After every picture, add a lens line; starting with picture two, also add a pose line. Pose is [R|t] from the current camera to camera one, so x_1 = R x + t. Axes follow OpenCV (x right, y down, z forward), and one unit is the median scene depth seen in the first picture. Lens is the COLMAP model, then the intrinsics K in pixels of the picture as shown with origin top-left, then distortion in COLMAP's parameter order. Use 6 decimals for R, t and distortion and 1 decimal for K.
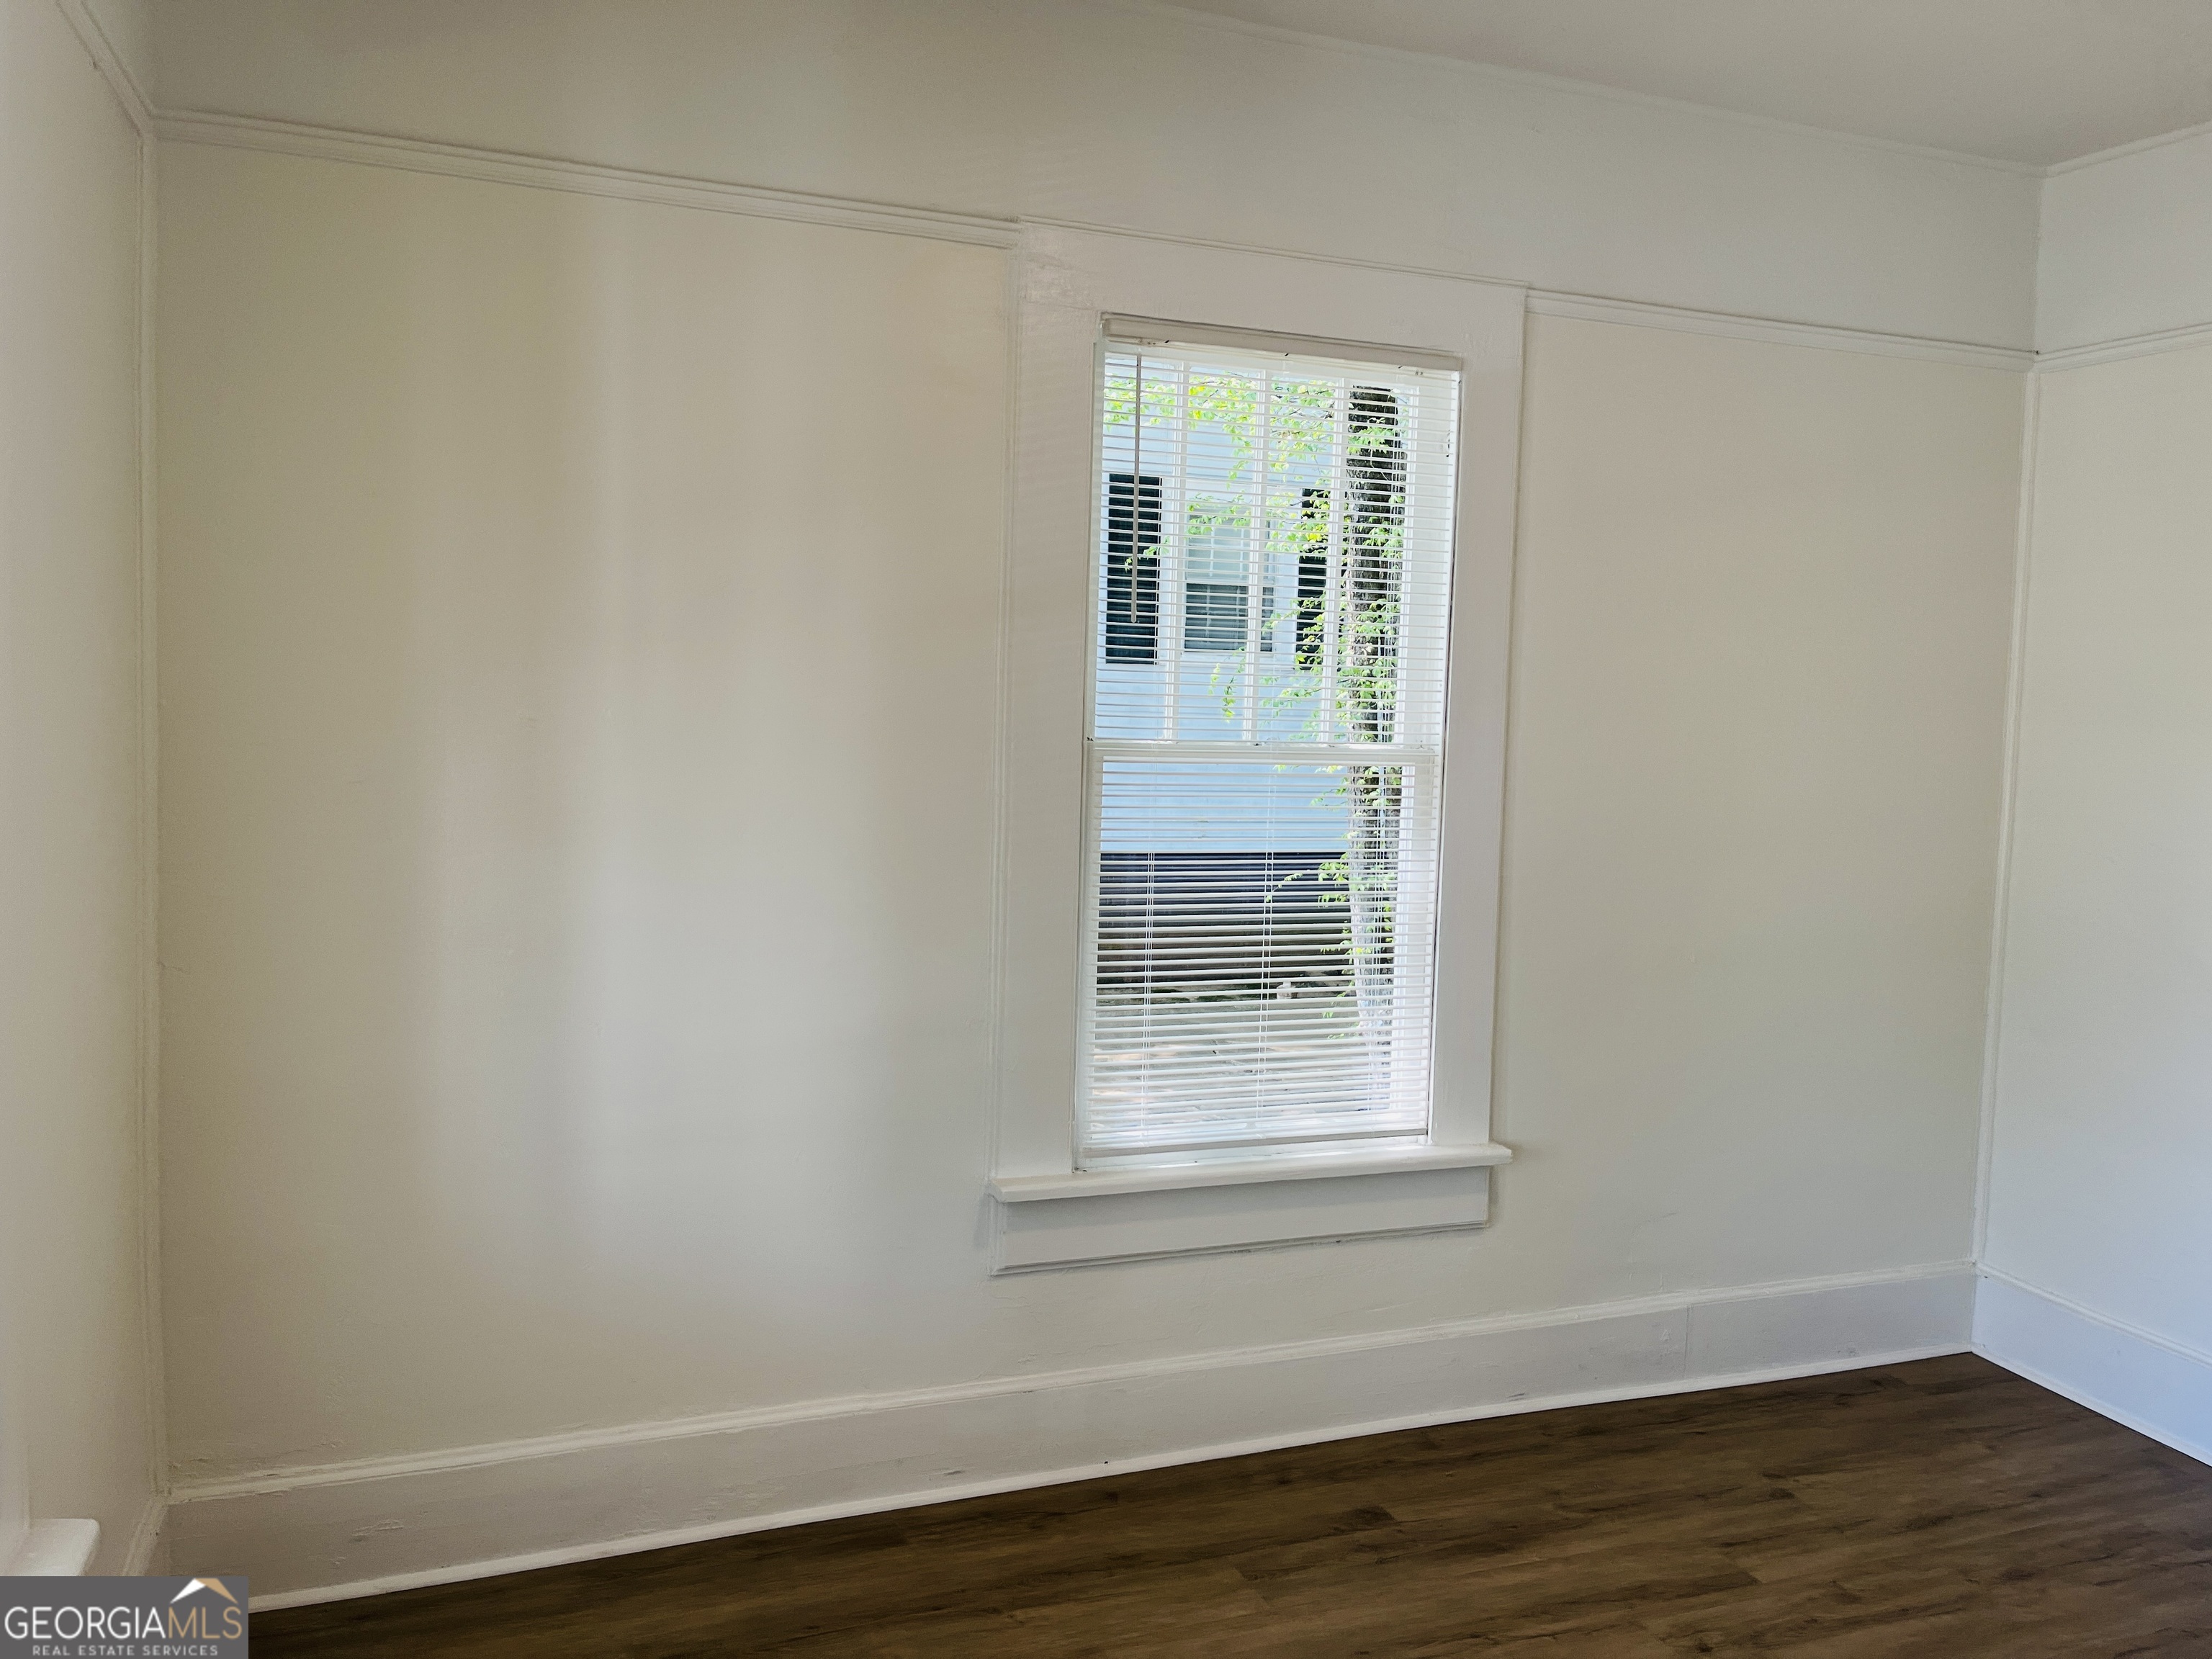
lens RADIAL K [[1671.0, 0, 1109.8], [0, 1671.0, 837.2], [0, 0, 1]] dist [0.072589, -0.100681]
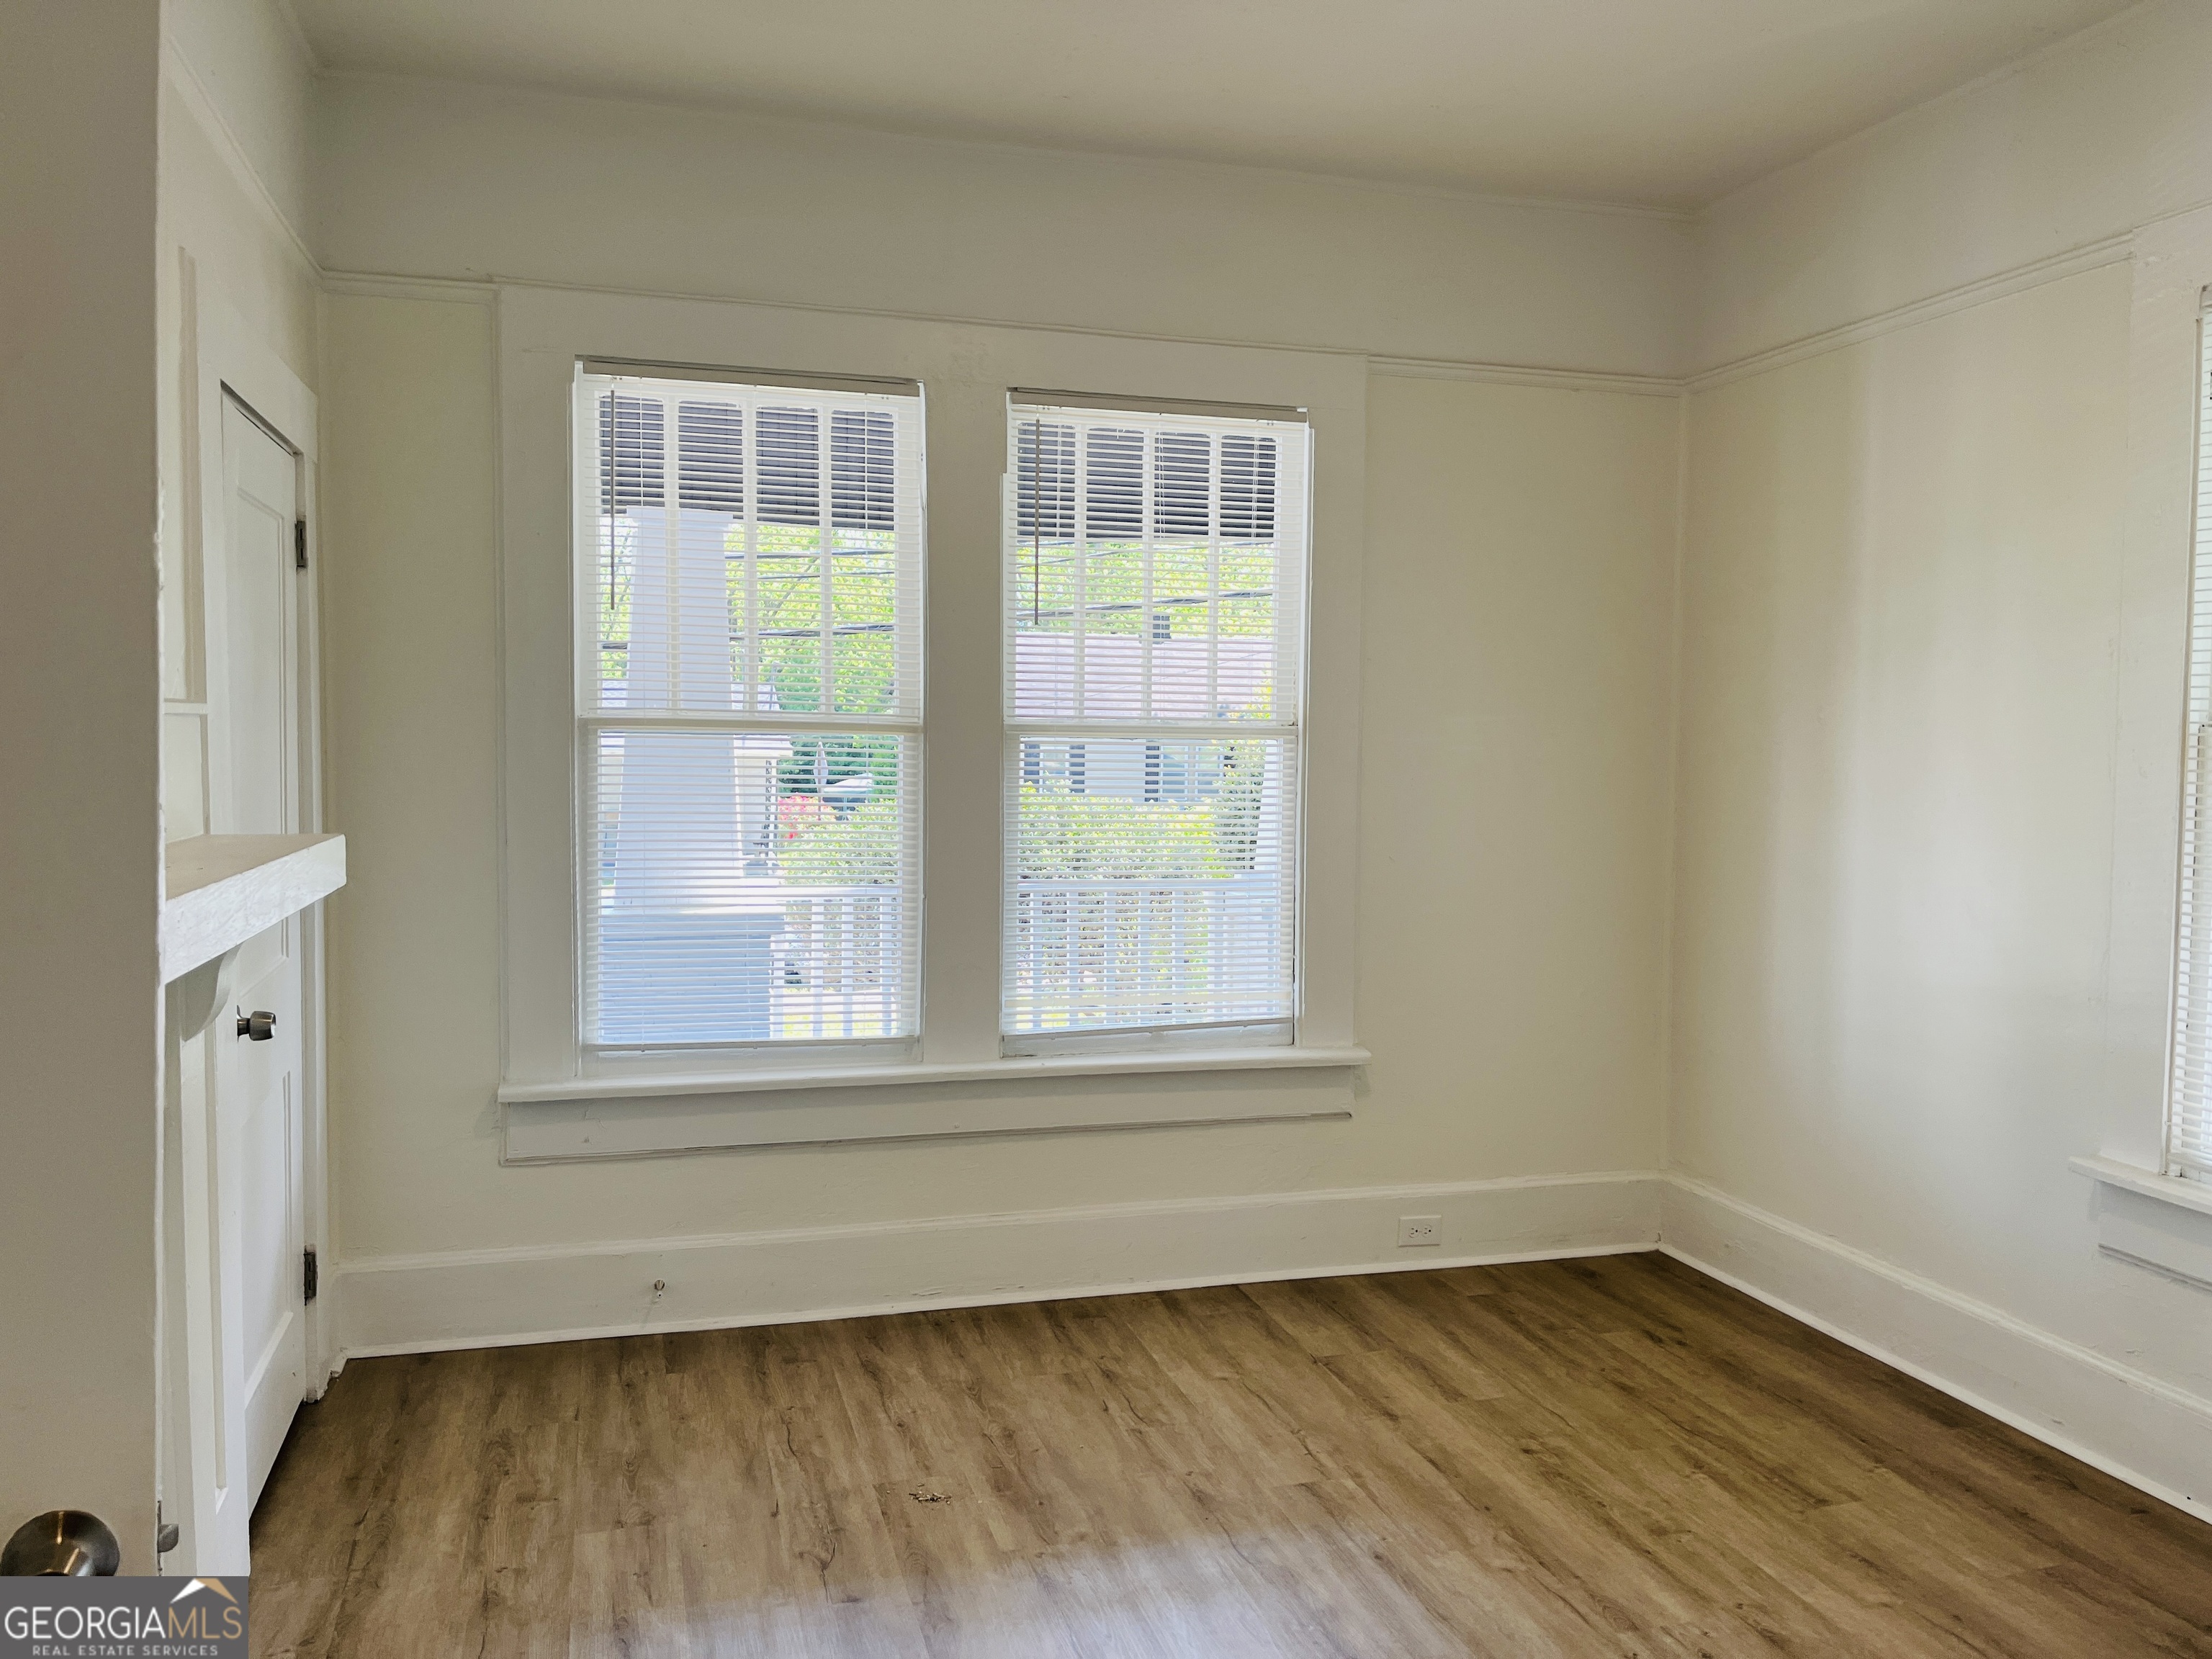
lens RADIAL K [[1671.0, 0, 1095.2], [0, 1671.0, 809.7], [0, 0, 1]] dist [0.072589, -0.100681]
pose [[-0.082237, 0.026883, -0.996250, 1.073383], [-0.091224, 0.995237, 0.034386, 0.013281], [0.992429, 0.093710, -0.079393, 0.476661]]
